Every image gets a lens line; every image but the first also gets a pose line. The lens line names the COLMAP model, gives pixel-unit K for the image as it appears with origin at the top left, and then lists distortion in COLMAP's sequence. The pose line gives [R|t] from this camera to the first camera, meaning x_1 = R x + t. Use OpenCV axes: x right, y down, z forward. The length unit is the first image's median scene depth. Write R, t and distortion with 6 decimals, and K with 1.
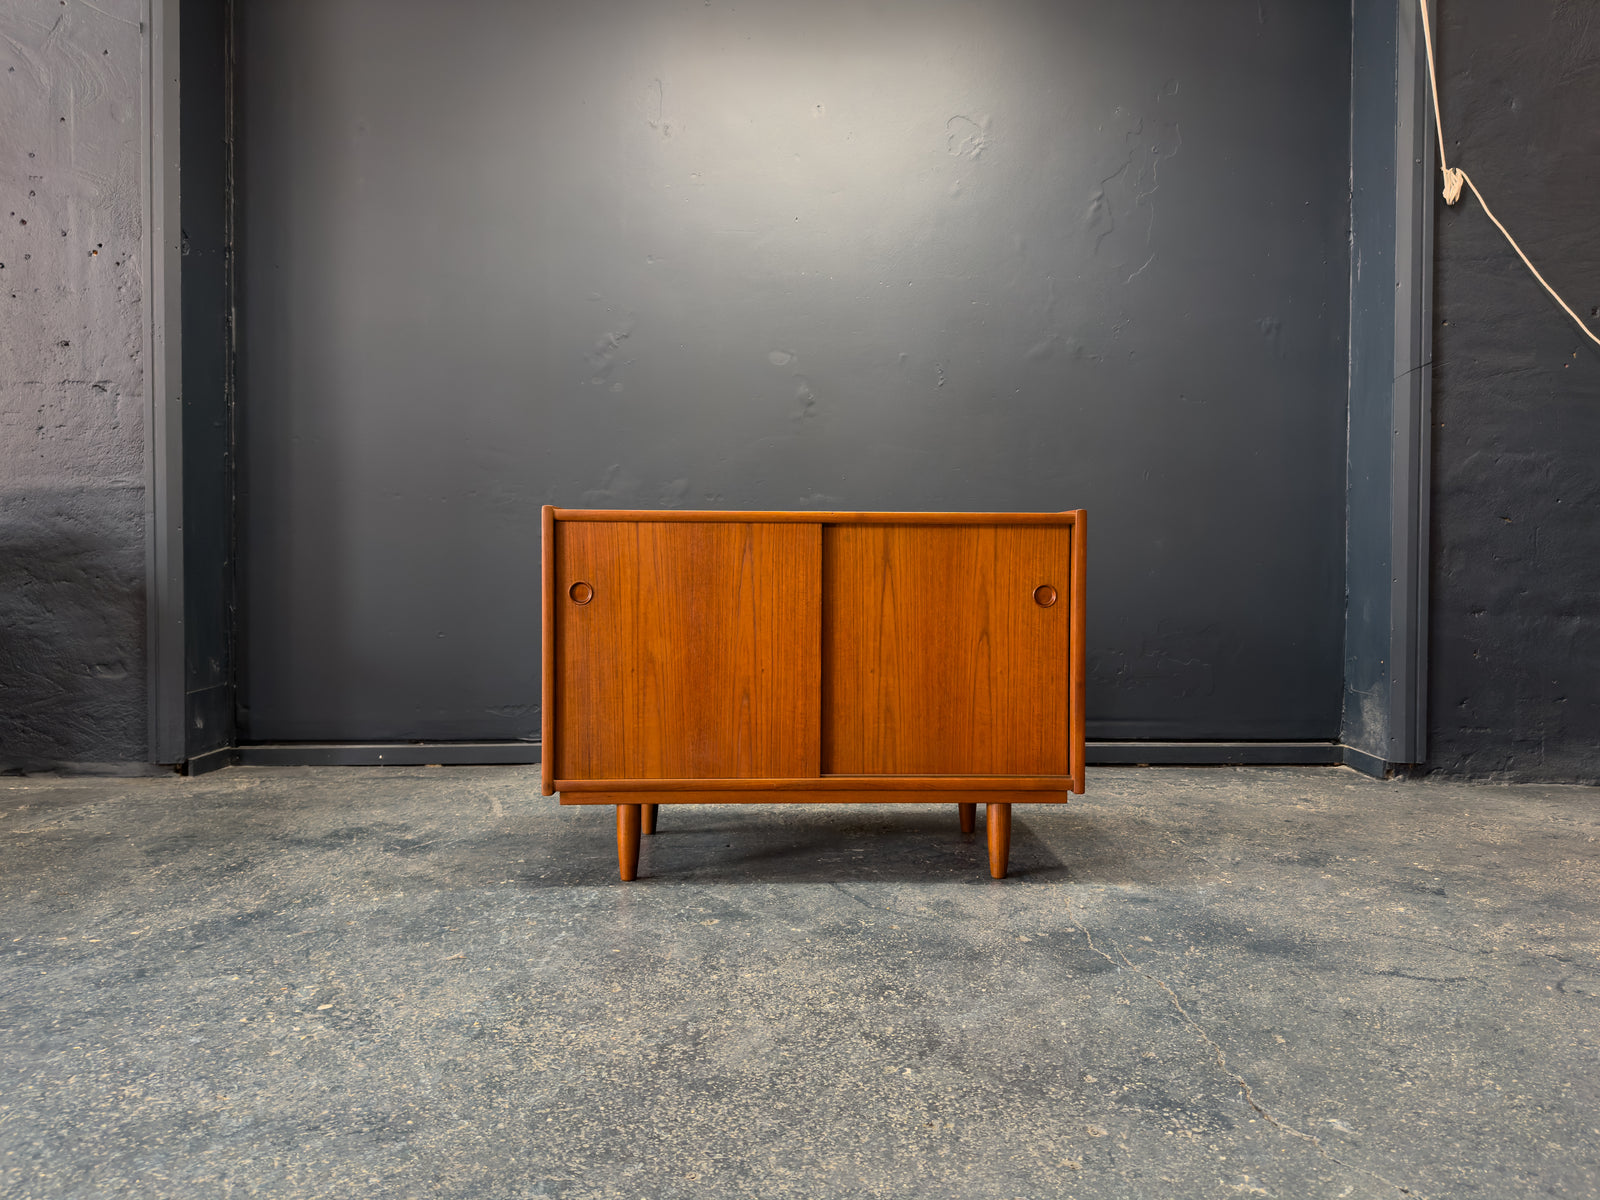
lens RADIAL K [[1220.8, 0, 805.6], [0, 1220.8, 606.3], [0, 0, 1]] dist [0.003496, -0.011899]
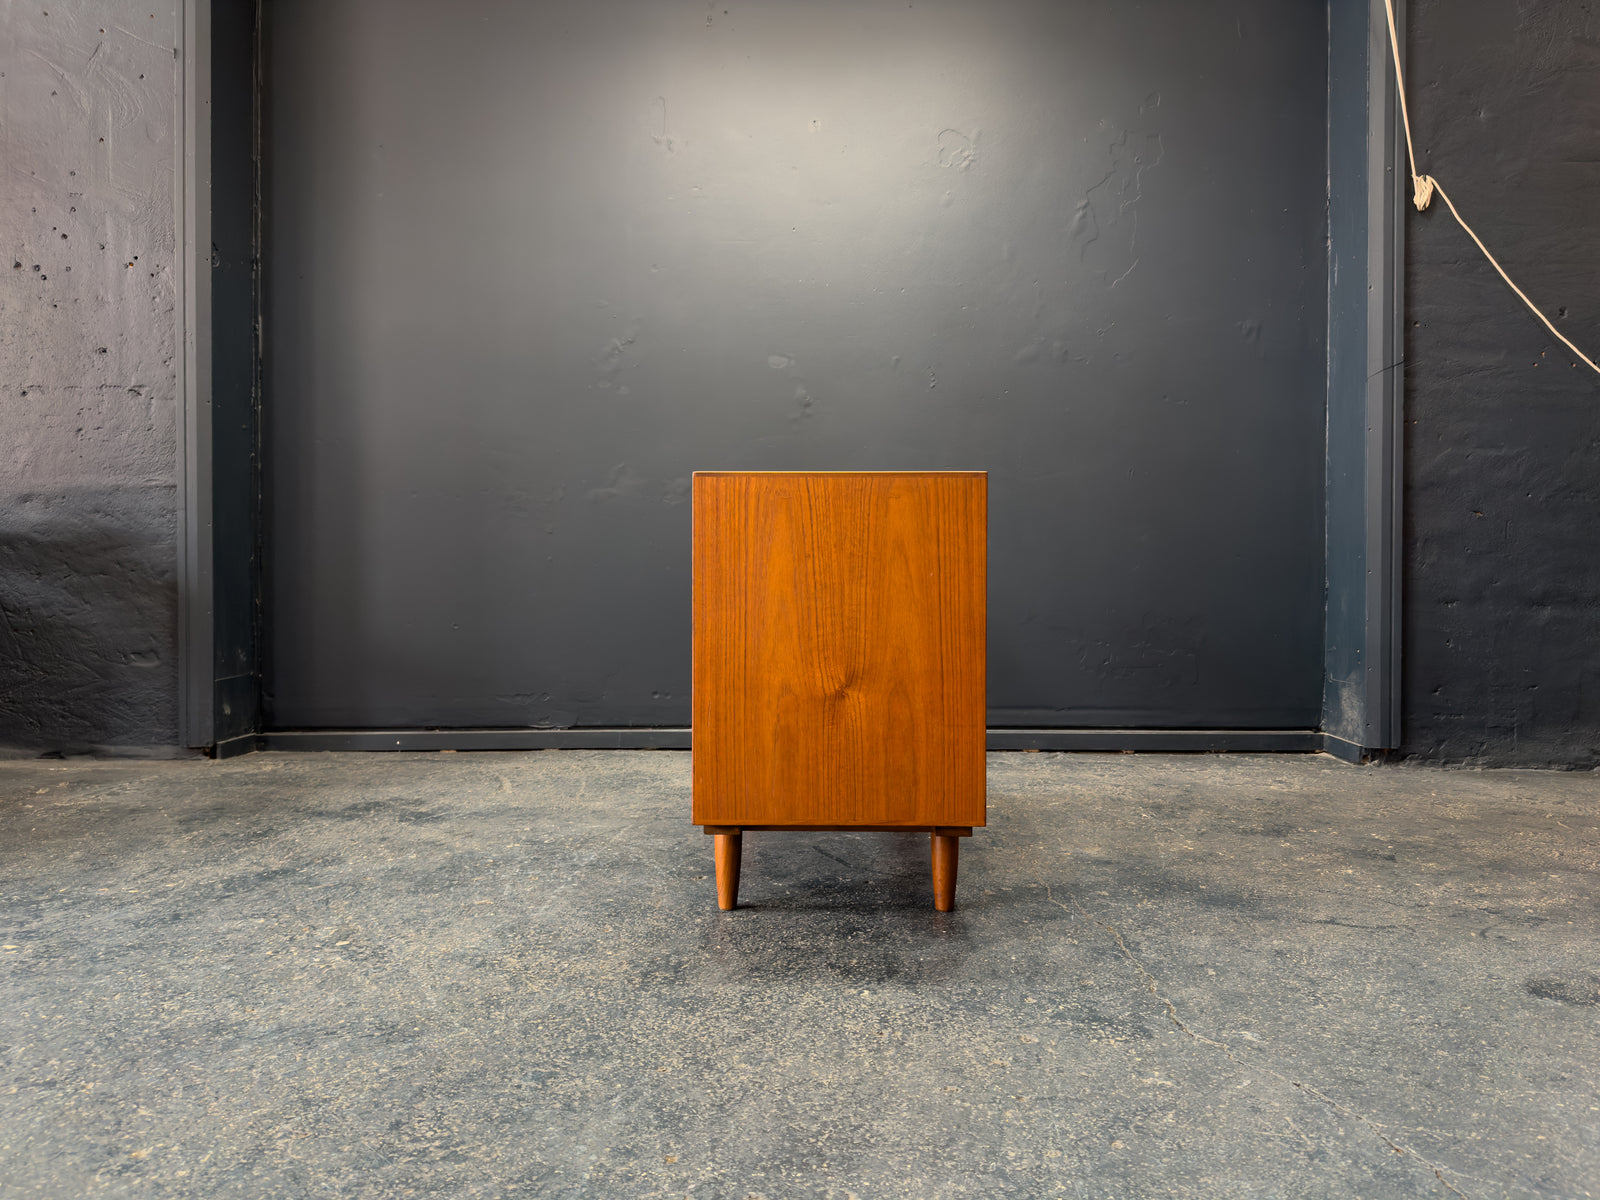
lens RADIAL K [[1222.3, 0, 802.4], [0, 1222.3, 609.7], [0, 0, 1]] dist [0.003630, -0.012843]
pose [[0.999816, -0.000976, -0.019153, 0.031042], [0.000831, 0.999971, -0.007590, 0.027057], [0.019160, 0.007572, 0.999788, -0.070696]]
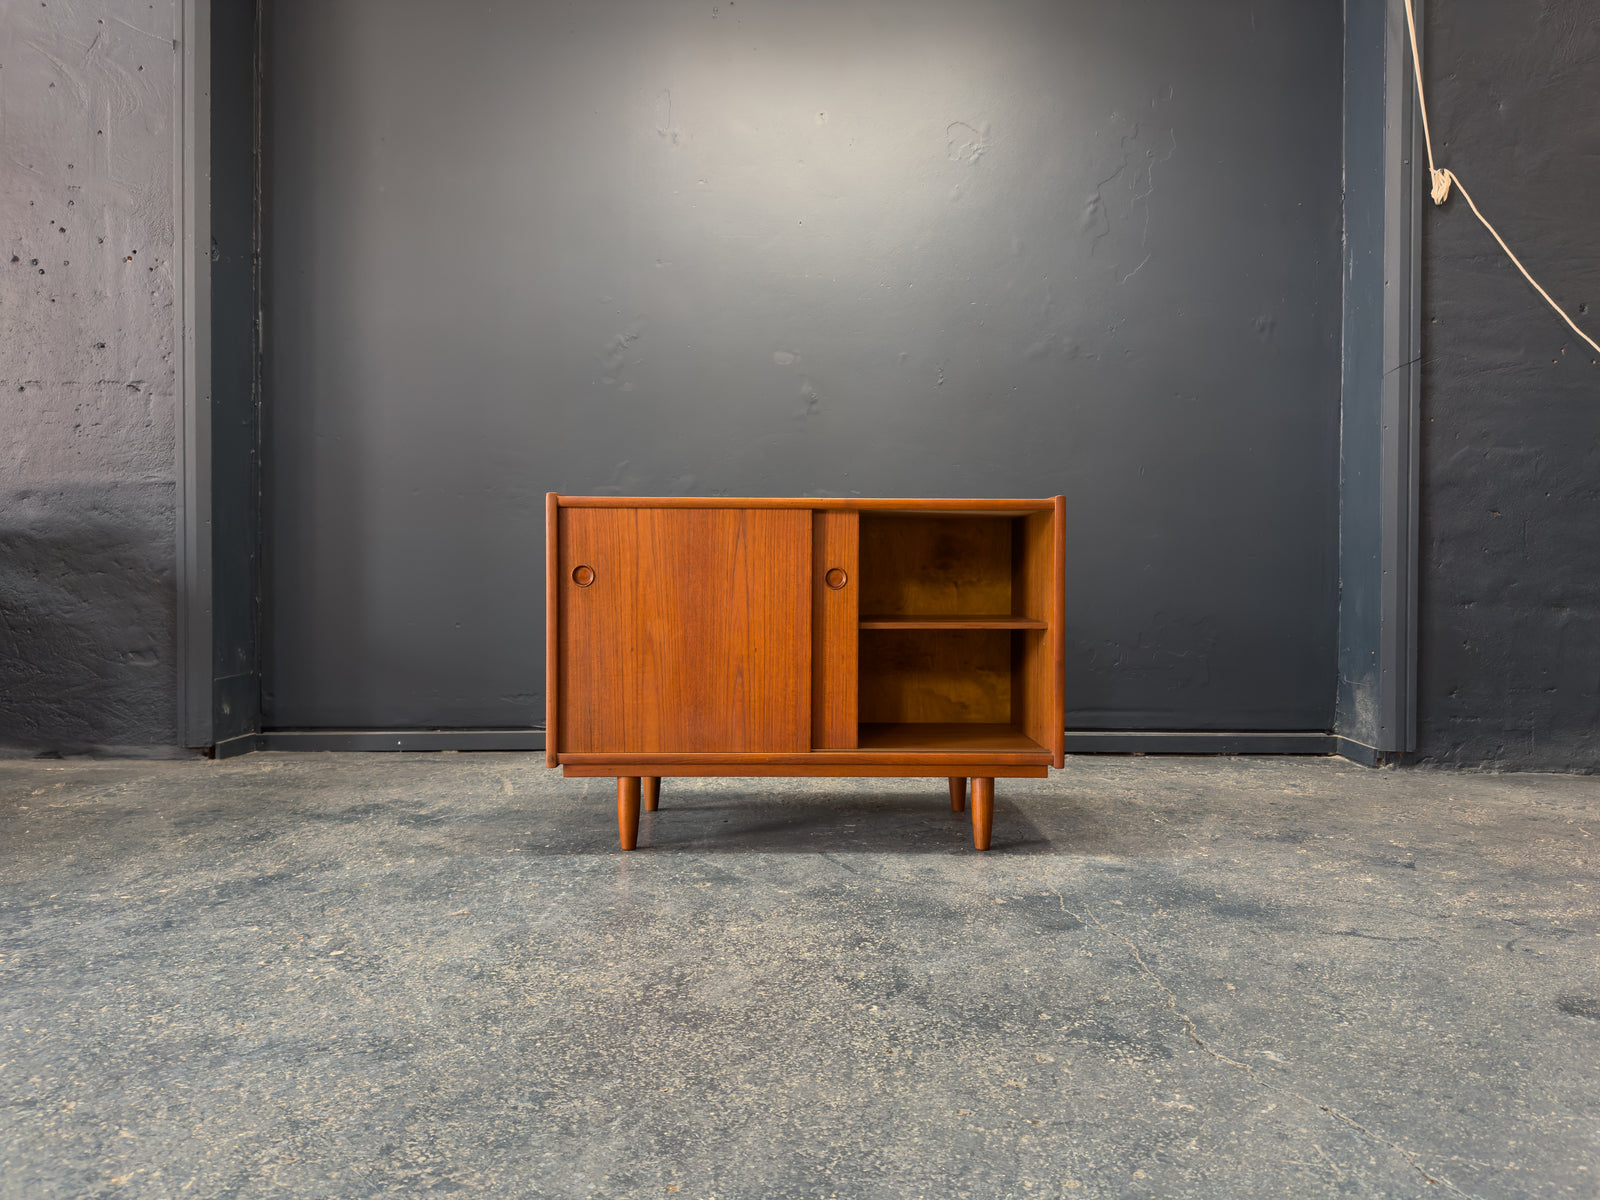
lens RADIAL K [[1220.8, 0, 801.3], [0, 1220.8, 609.0], [0, 0, 1]] dist [0.003496, -0.011899]
pose [[0.999711, 0.001051, -0.024002, 0.029125], [-0.001192, 0.999982, -0.005865, 0.023763], [0.023995, 0.005892, 0.999695, -0.047511]]
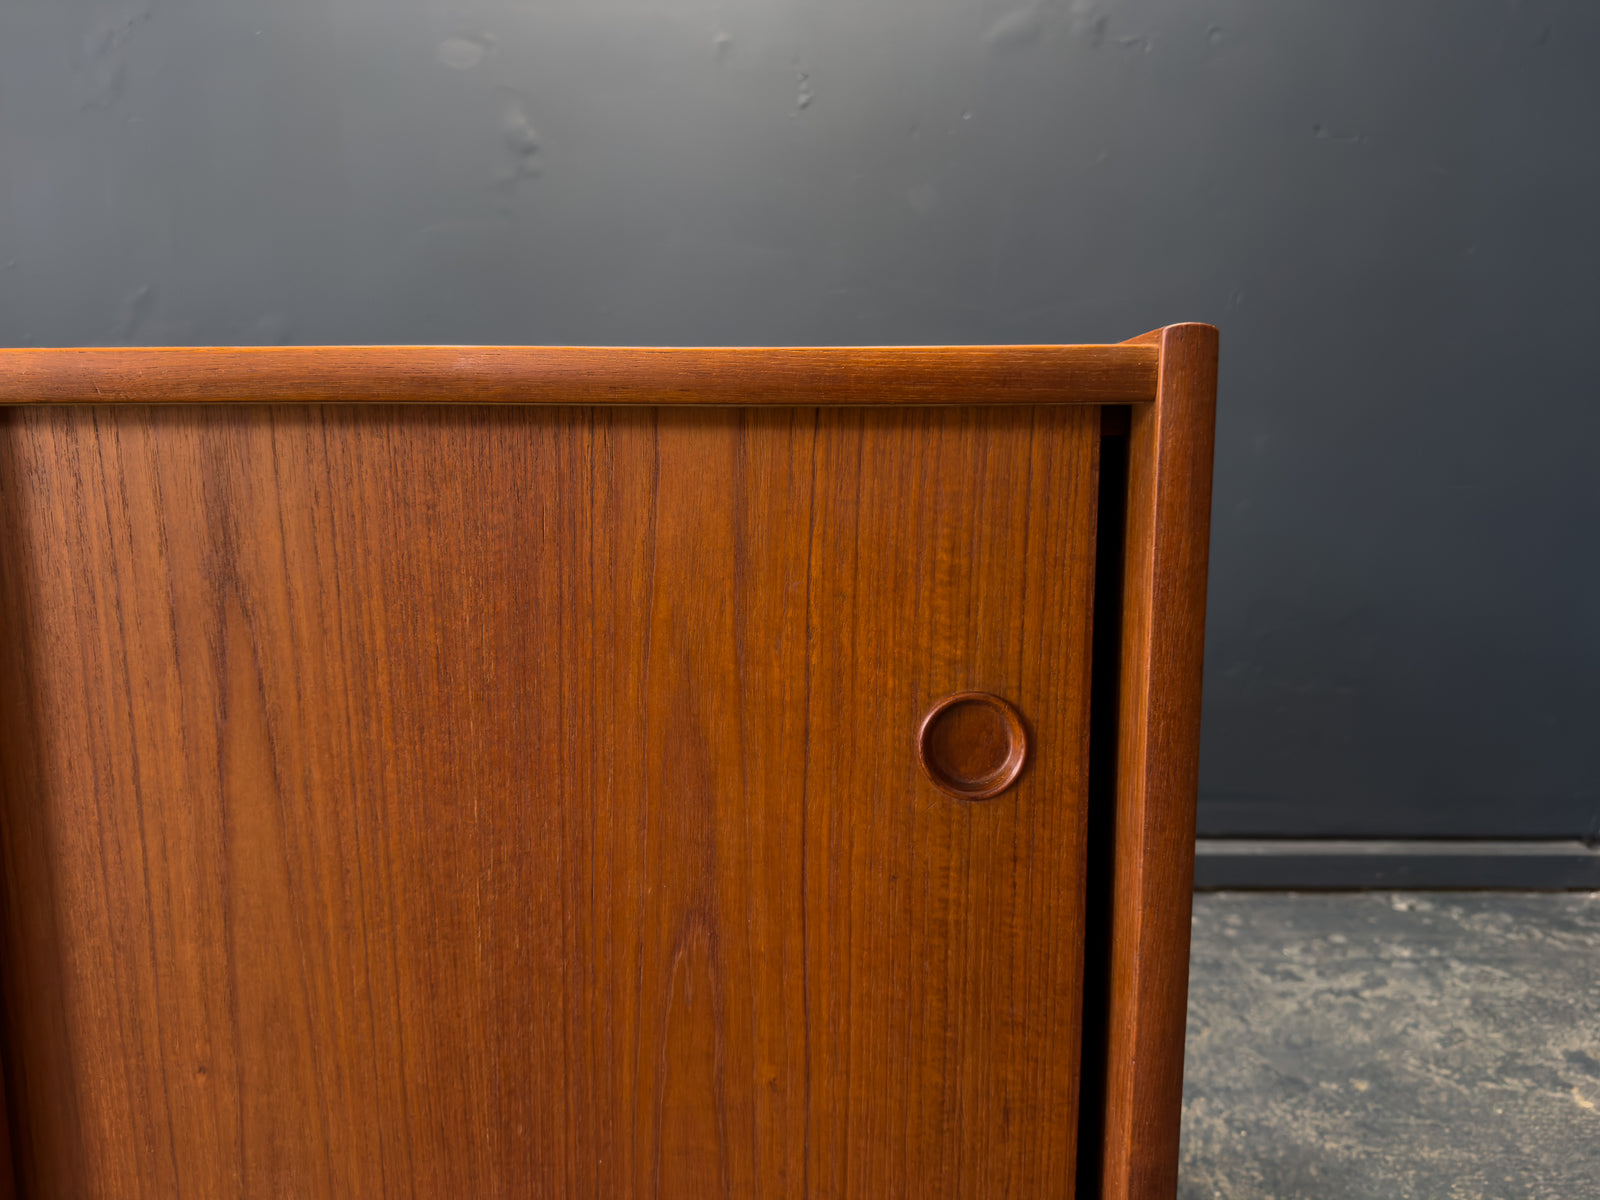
lens RADIAL K [[1082.9, 0, 811.0], [0, 1082.9, 603.9], [0, 0, 1]] dist [0.001325, -0.008531]
pose [[0.999967, -0.006699, -0.004619, 0.167690], [0.007190, 0.993221, 0.116022, -0.054452], [0.003810, -0.116052, 0.993236, 0.812311]]
